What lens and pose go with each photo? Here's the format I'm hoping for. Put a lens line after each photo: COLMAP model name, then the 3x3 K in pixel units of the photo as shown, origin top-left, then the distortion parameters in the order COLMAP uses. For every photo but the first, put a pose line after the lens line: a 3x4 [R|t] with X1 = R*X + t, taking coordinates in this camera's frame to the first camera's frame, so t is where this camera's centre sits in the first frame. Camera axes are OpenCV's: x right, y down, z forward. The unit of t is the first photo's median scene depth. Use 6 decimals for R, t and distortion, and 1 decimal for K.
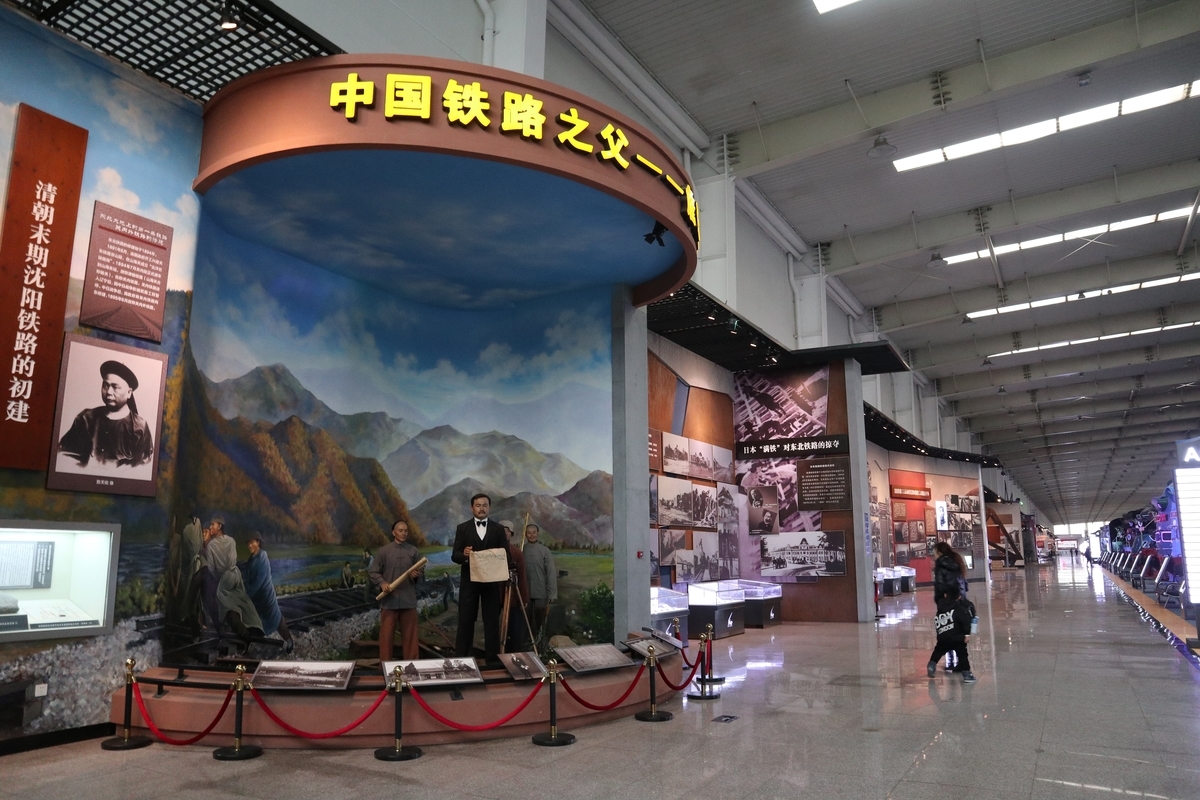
lens RADIAL K [[855.4, 0, 605.3], [0, 855.4, 402.2], [0, 0, 1]] dist [-0.041300, 0.020399]
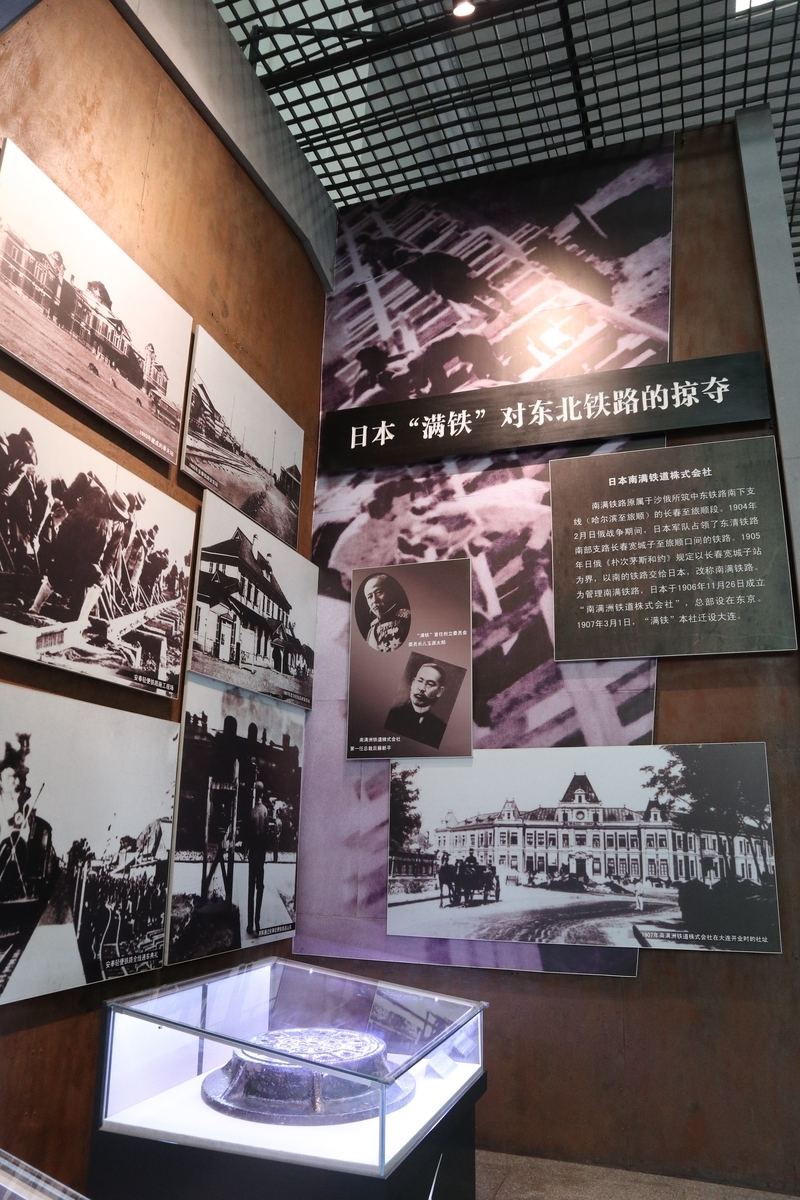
lens RADIAL K [[855.4, 0, 397.1], [0, 855.4, 601.8], [0, 0, 1]] dist [-0.041300, 0.020399]
pose [[0.984210, 0.070493, 0.162365, 0.140665], [-0.057889, 0.995024, -0.081093, 0.131211], [-0.167274, 0.070413, 0.983393, 0.759499]]
